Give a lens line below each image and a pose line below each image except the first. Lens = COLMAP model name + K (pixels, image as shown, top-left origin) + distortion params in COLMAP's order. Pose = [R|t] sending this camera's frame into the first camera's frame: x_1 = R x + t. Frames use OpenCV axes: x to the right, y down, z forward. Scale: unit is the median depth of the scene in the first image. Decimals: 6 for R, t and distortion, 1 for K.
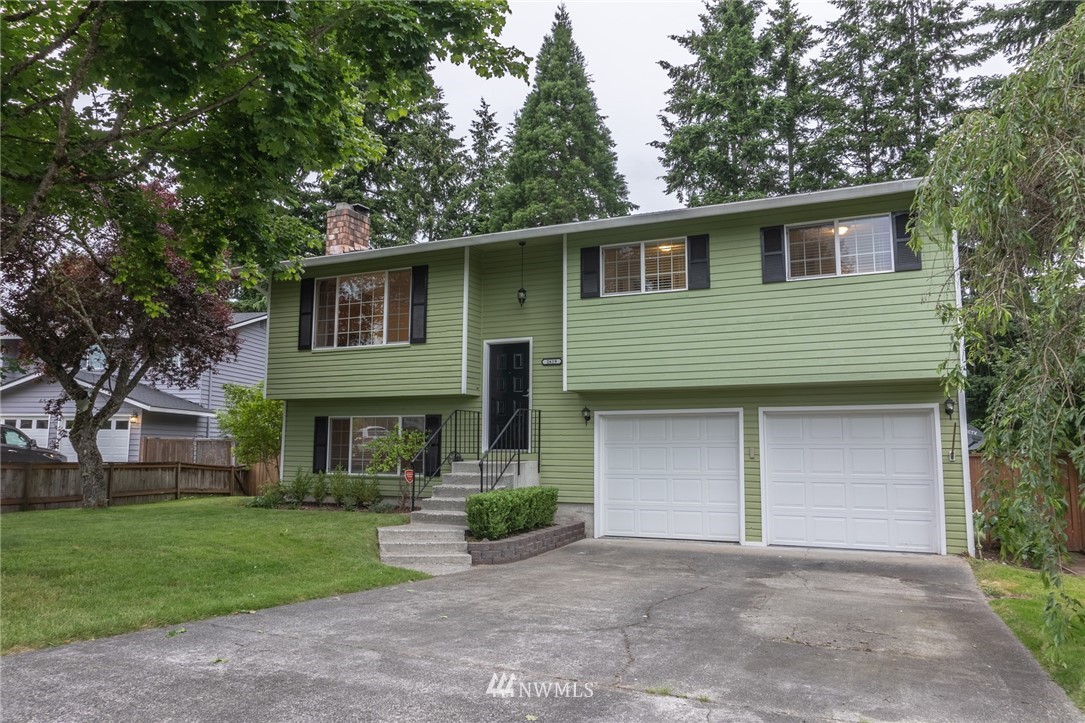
lens RADIAL K [[730.0, 0, 548.2], [0, 730.0, 360.7], [0, 0, 1]] dist [-0.012848, -0.011428]
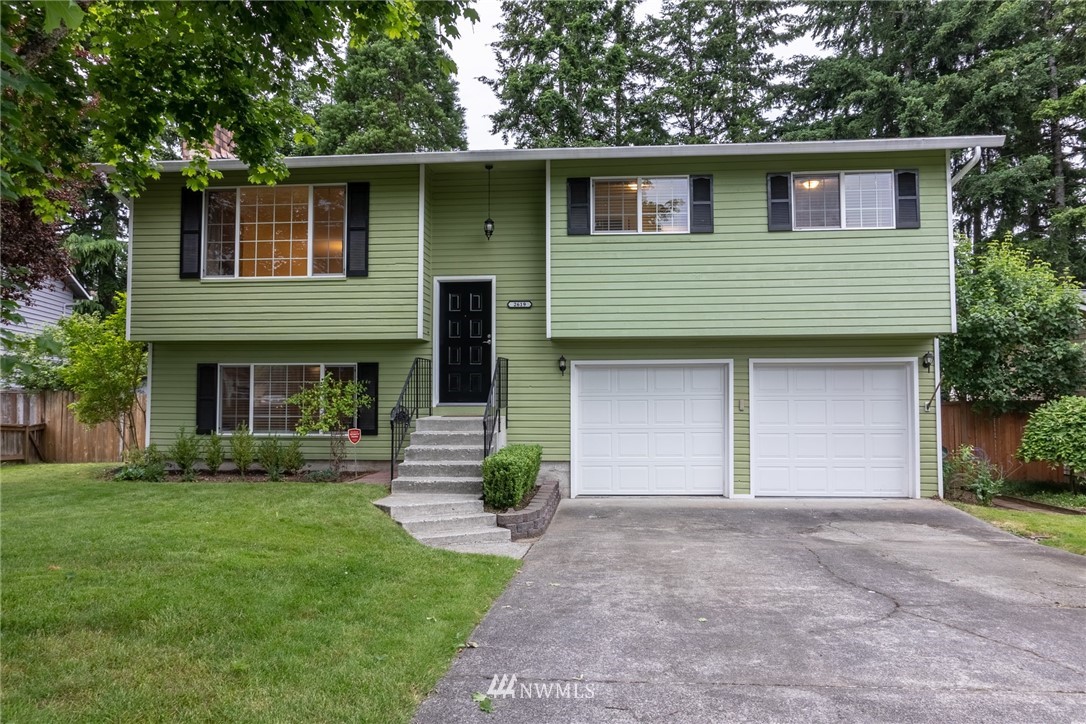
lens RADIAL K [[730.7, 0, 542.4], [0, 730.7, 359.3], [0, 0, 1]] dist [-0.012848, -0.011428]
pose [[0.943215, 0.010457, 0.332018, -0.255781], [-0.033644, 0.997372, 0.064163, 0.009628], [-0.330475, -0.071690, 0.941088, 0.143843]]
